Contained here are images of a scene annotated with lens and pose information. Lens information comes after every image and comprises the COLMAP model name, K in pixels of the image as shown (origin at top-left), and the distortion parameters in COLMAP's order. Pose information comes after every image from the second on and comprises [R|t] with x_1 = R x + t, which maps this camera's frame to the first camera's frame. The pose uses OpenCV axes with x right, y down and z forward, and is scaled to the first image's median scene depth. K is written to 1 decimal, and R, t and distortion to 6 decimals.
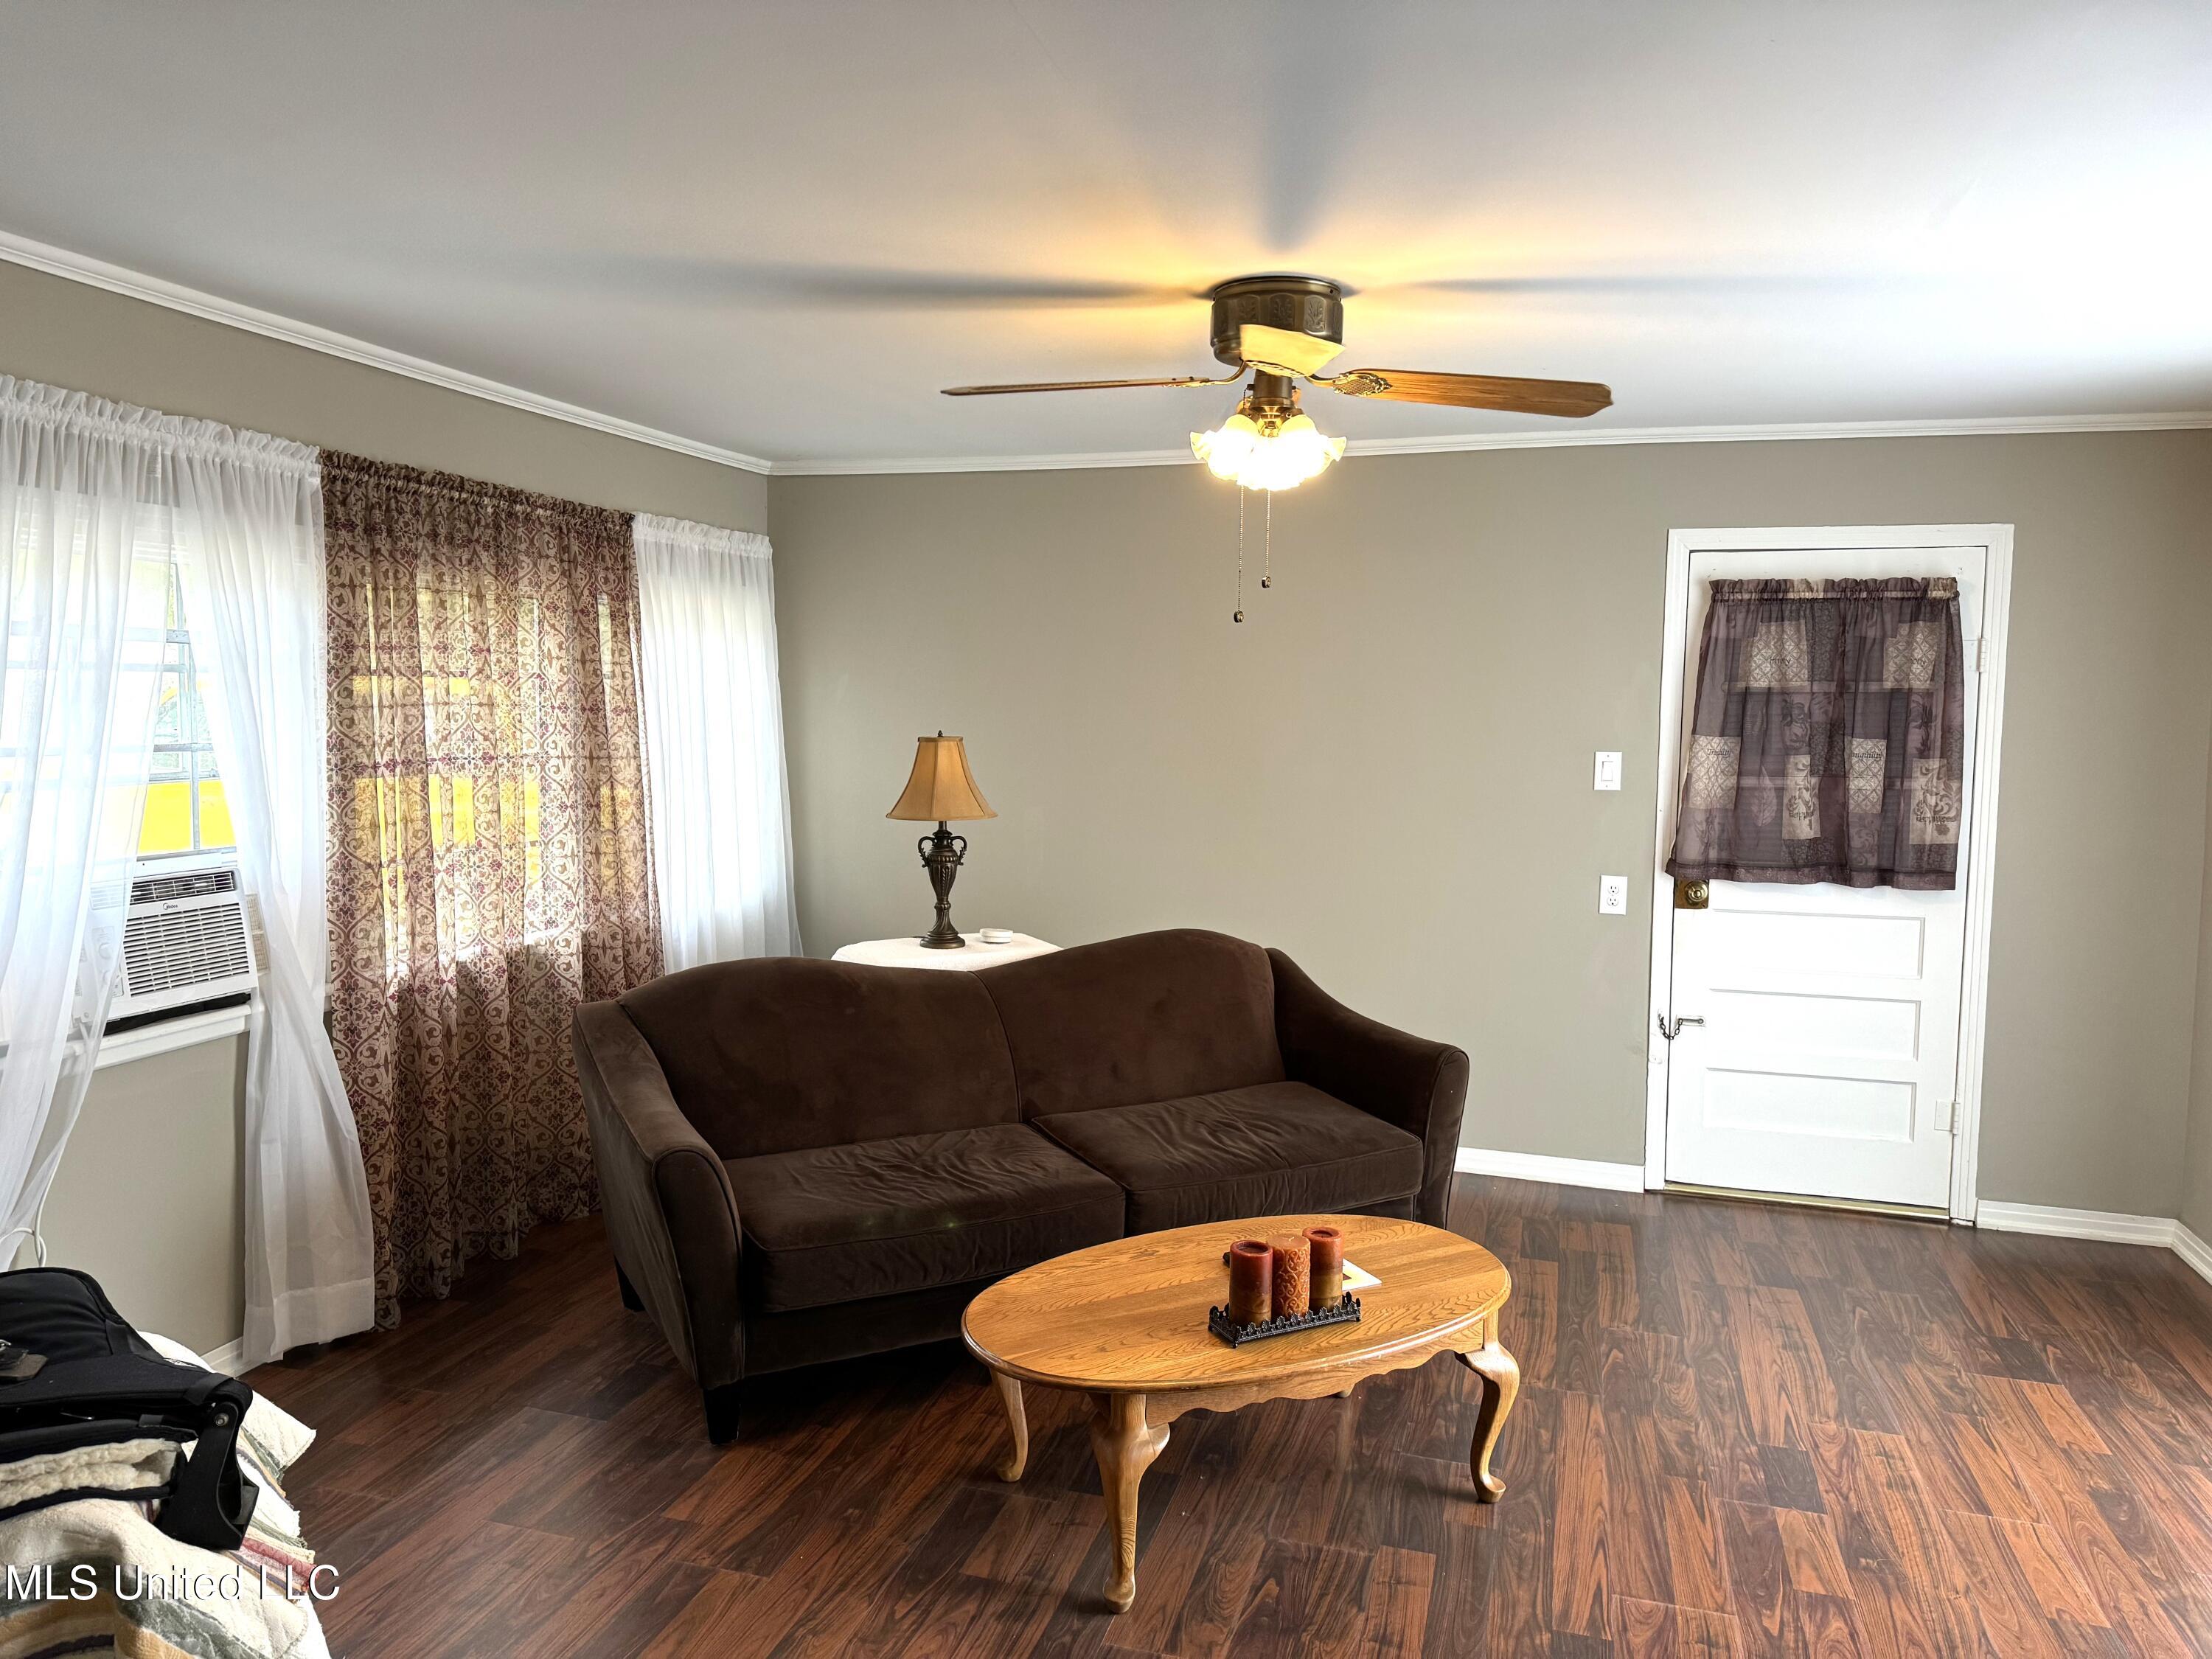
lens RADIAL K [[1570.4, 0, 1121.5], [0, 1570.4, 838.1], [0, 0, 1]] dist [0.098529, -0.099167]
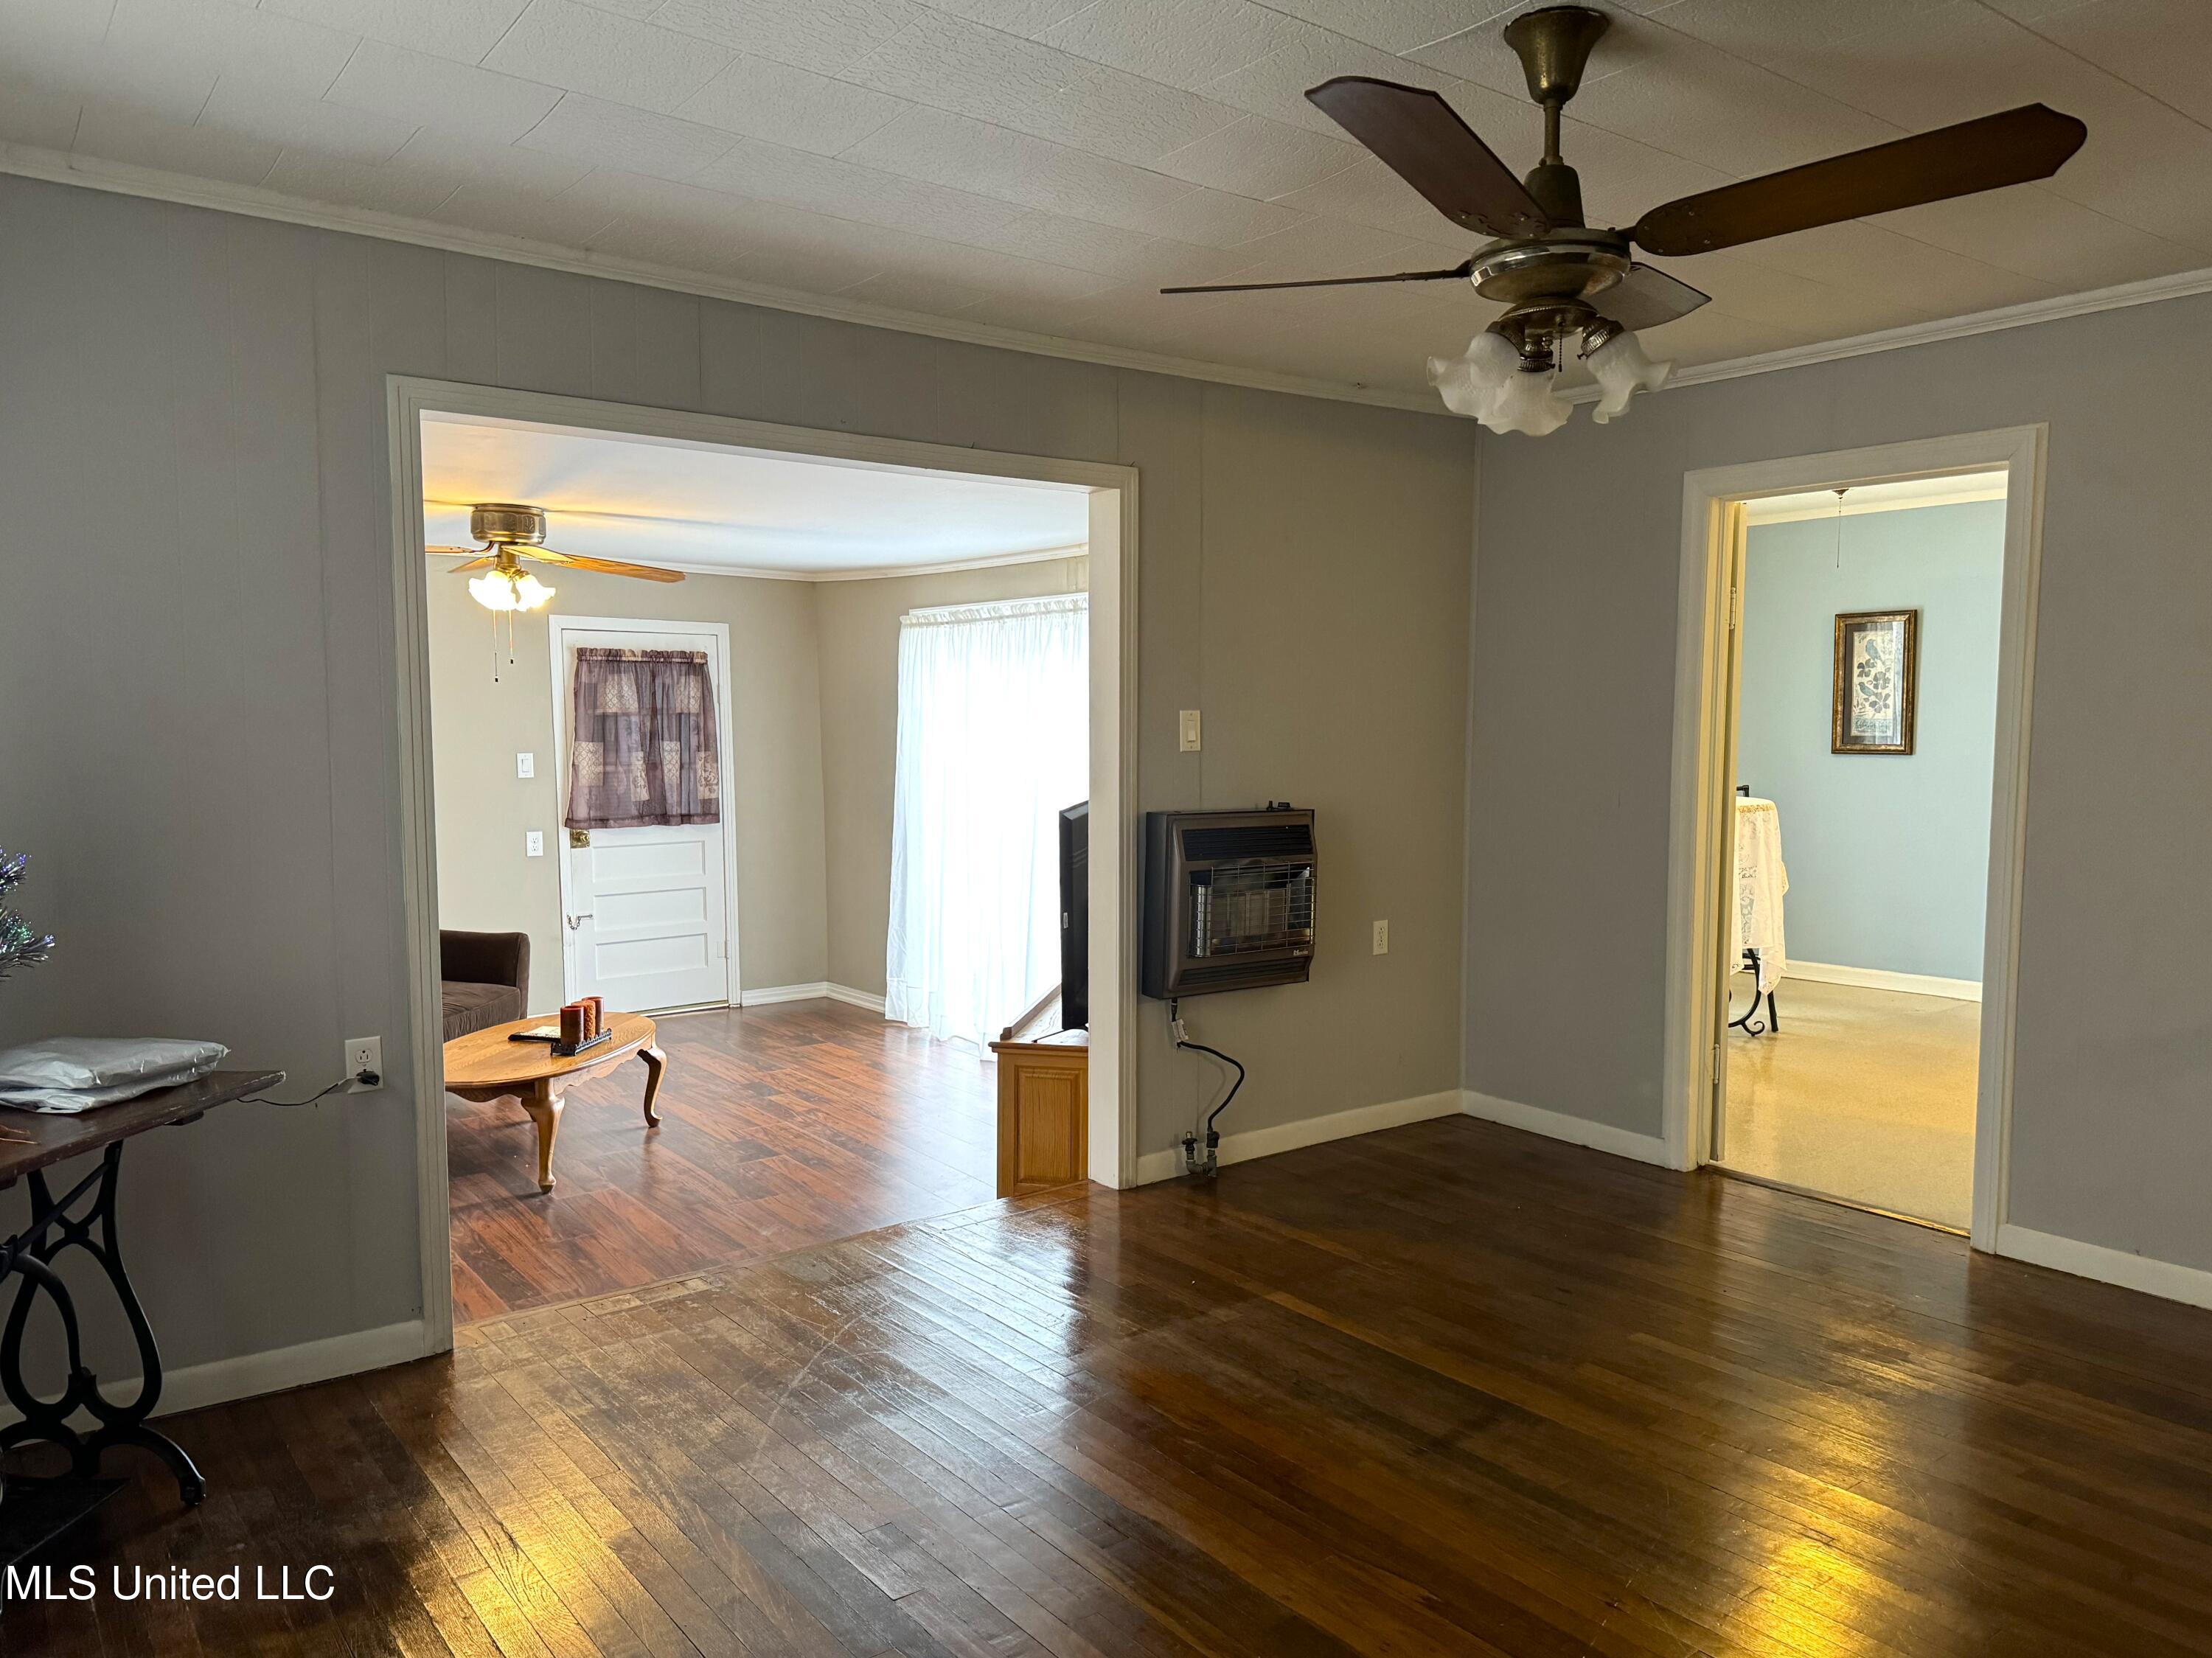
lens RADIAL K [[1534.3, 0, 1108.3], [0, 1534.3, 838.9], [0, 0, 1]] dist [0.173247, -0.318401]
pose [[0.599539, -0.077678, 0.796567, -0.634340], [0.081570, 0.996027, 0.035735, 0.023747], [-0.796178, 0.043551, 0.603493, -0.424821]]
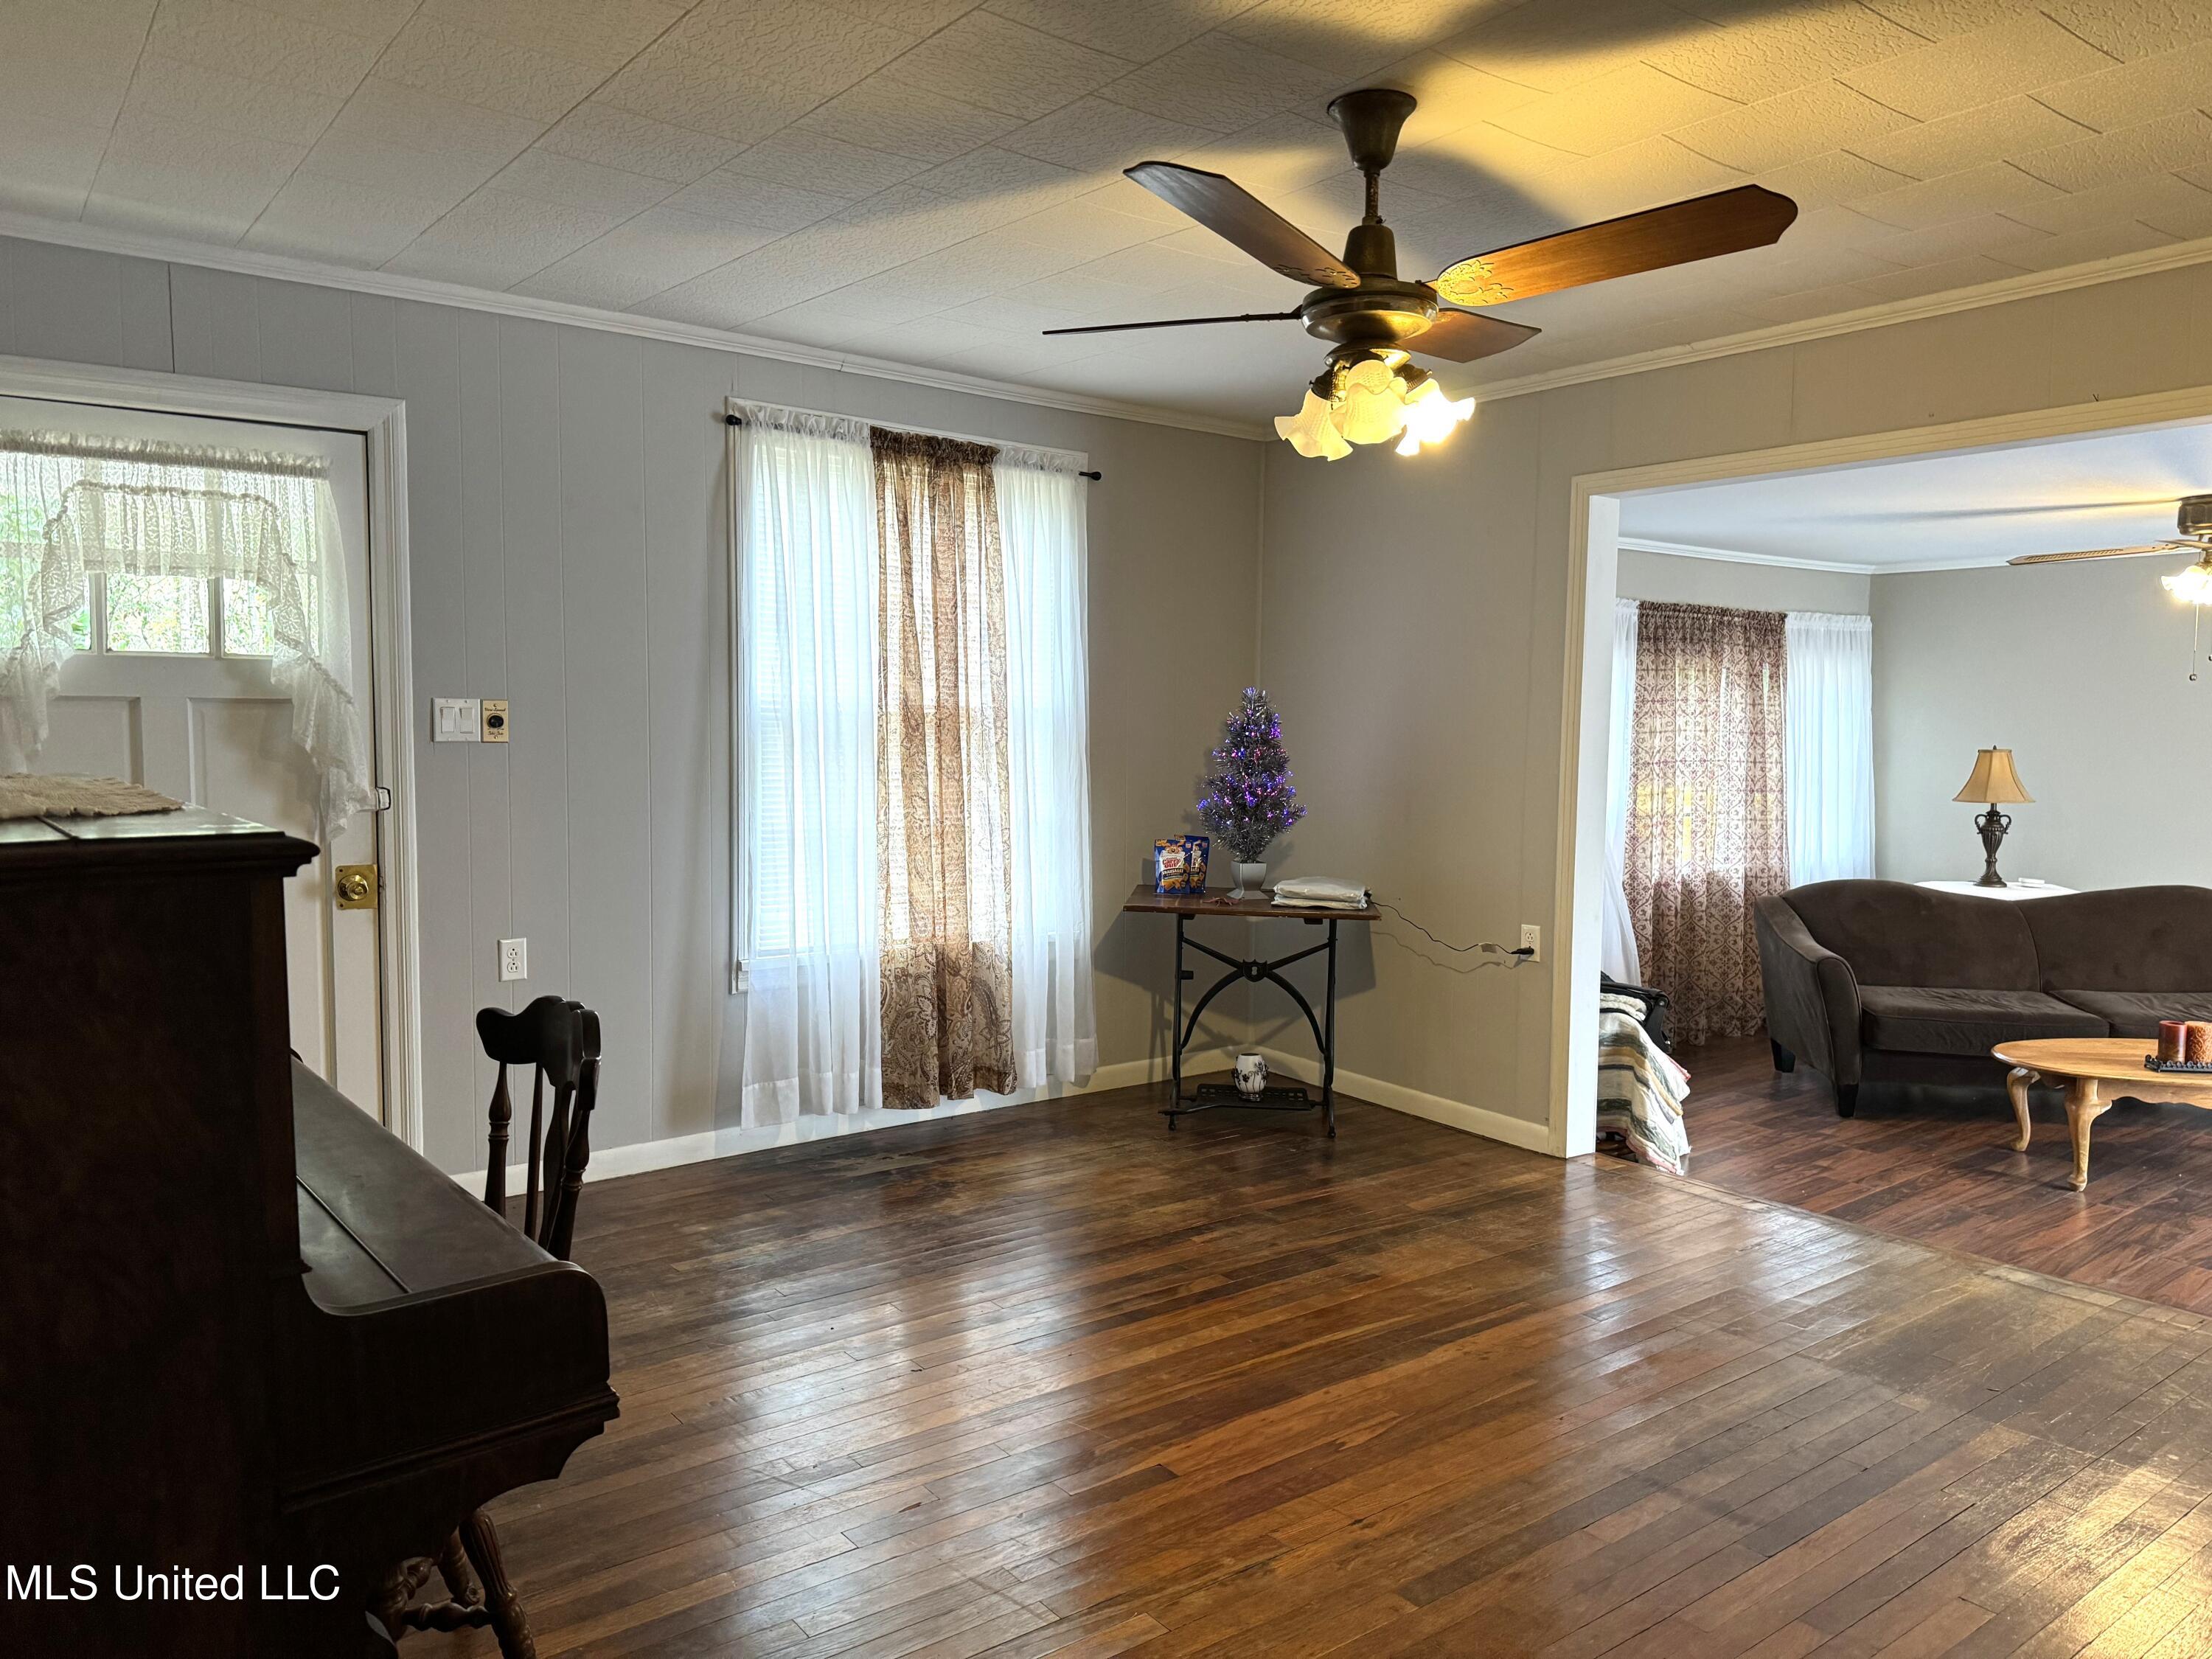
lens RADIAL K [[1534.4, 0, 1108.3], [0, 1534.4, 839.4], [0, 0, 1]] dist [0.173247, -0.318401]
pose [[0.806327, 0.038213, -0.590234, 0.094174], [-0.048941, 0.998799, -0.002194, 0.068274], [0.589441, 0.030656, 0.807229, -0.740552]]
